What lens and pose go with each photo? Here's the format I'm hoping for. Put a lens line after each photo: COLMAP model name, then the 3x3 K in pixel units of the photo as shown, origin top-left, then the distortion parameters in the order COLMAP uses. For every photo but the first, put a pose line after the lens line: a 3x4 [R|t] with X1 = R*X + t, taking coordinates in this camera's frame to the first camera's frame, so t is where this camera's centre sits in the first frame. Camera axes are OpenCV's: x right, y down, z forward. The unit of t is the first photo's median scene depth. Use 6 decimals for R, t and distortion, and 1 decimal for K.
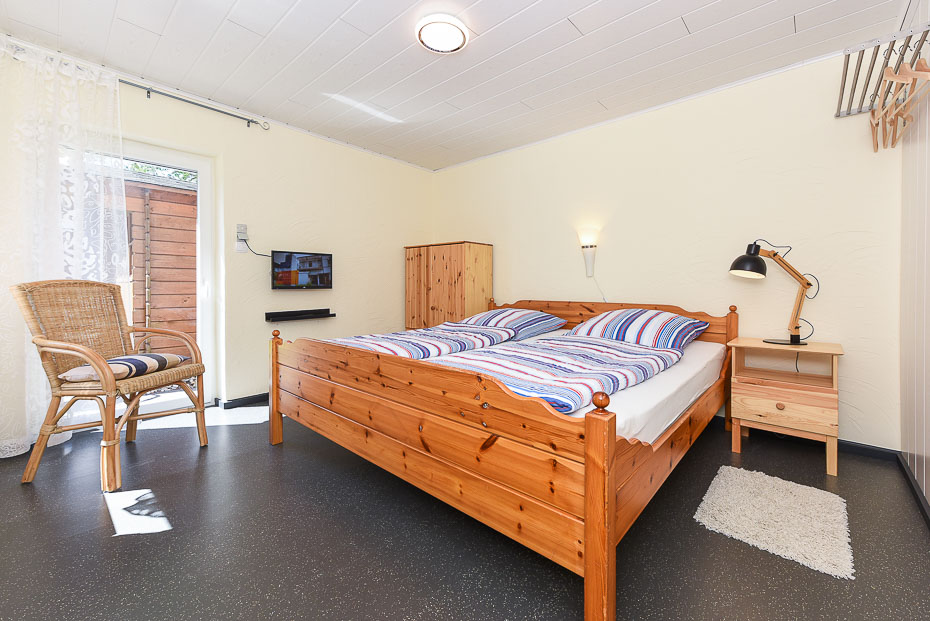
lens RADIAL K [[383.7, 0, 464.8], [0, 383.7, 290.1], [0, 0, 1]] dist [-0.000363, -0.000091]
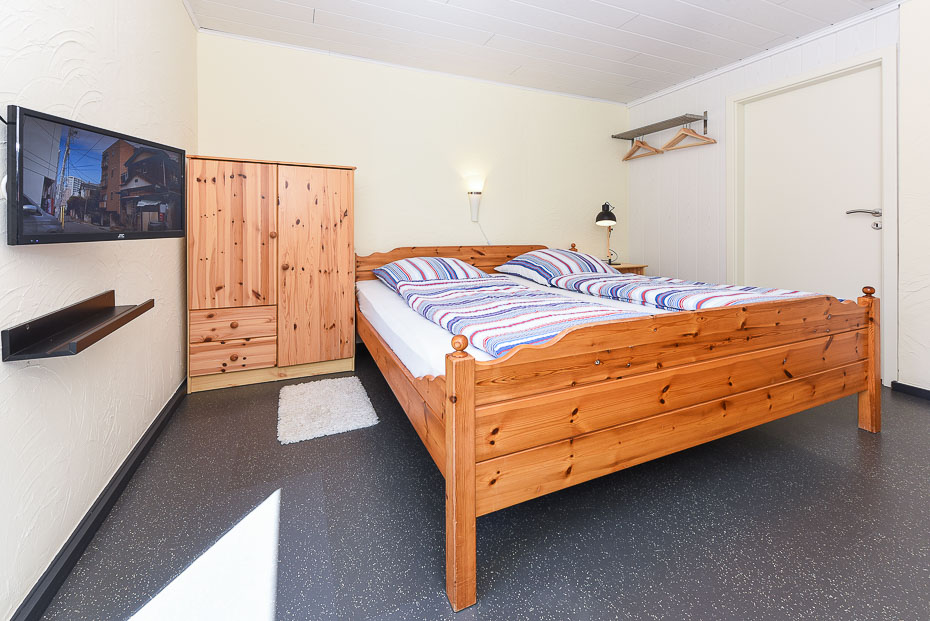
lens RADIAL K [[381.5, 0, 462.9], [0, 381.5, 230.4], [0, 0, 1]] dist [-0.001219, -0.000638]
pose [[0.406941, 0.001308, 0.913454, -0.643514], [0.007485, 0.999961, -0.004766, -0.007077], [-0.913424, 0.008776, 0.406915, 0.603258]]
